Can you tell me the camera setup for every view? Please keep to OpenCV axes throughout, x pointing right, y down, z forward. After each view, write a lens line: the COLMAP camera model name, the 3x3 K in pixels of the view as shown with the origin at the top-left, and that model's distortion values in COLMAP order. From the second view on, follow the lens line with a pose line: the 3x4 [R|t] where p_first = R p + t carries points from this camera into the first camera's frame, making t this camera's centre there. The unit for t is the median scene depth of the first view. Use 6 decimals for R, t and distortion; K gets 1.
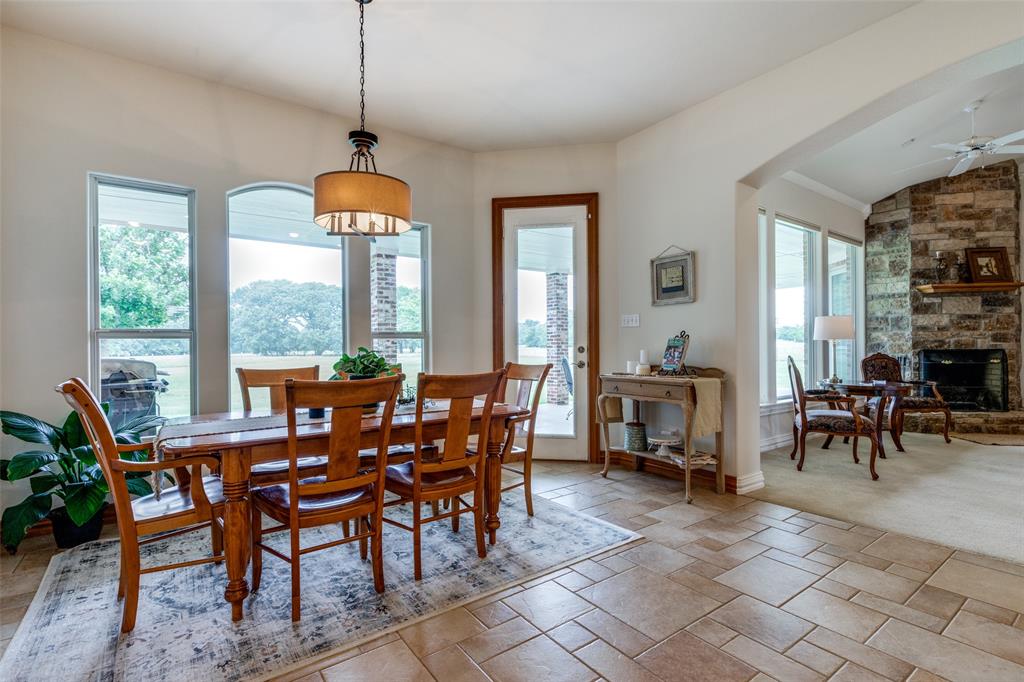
lens RADIAL K [[474.8, 0, 509.8], [0, 474.8, 345.1], [0, 0, 1]] dist [-0.002782, -0.000903]
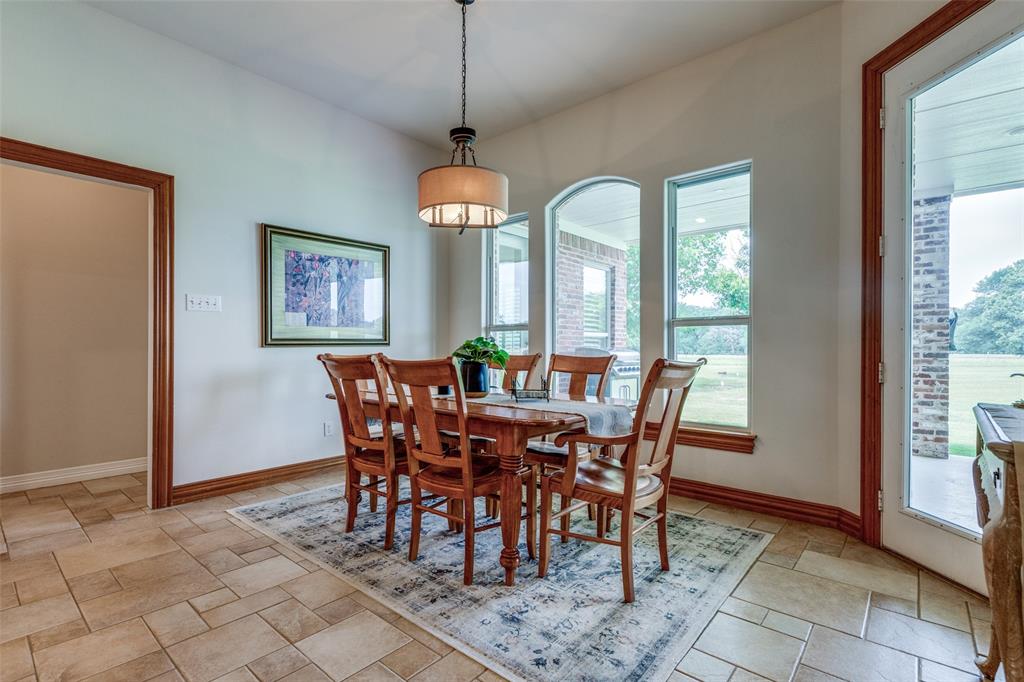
lens RADIAL K [[474.8, 0, 505.0], [0, 474.8, 348.3], [0, 0, 1]] dist [-0.002782, -0.000903]
pose [[0.224893, 0.011408, -0.974317, 0.504553], [-0.001160, 0.999934, 0.011441, 0.016428], [0.974383, -0.001442, 0.224891, 0.581629]]
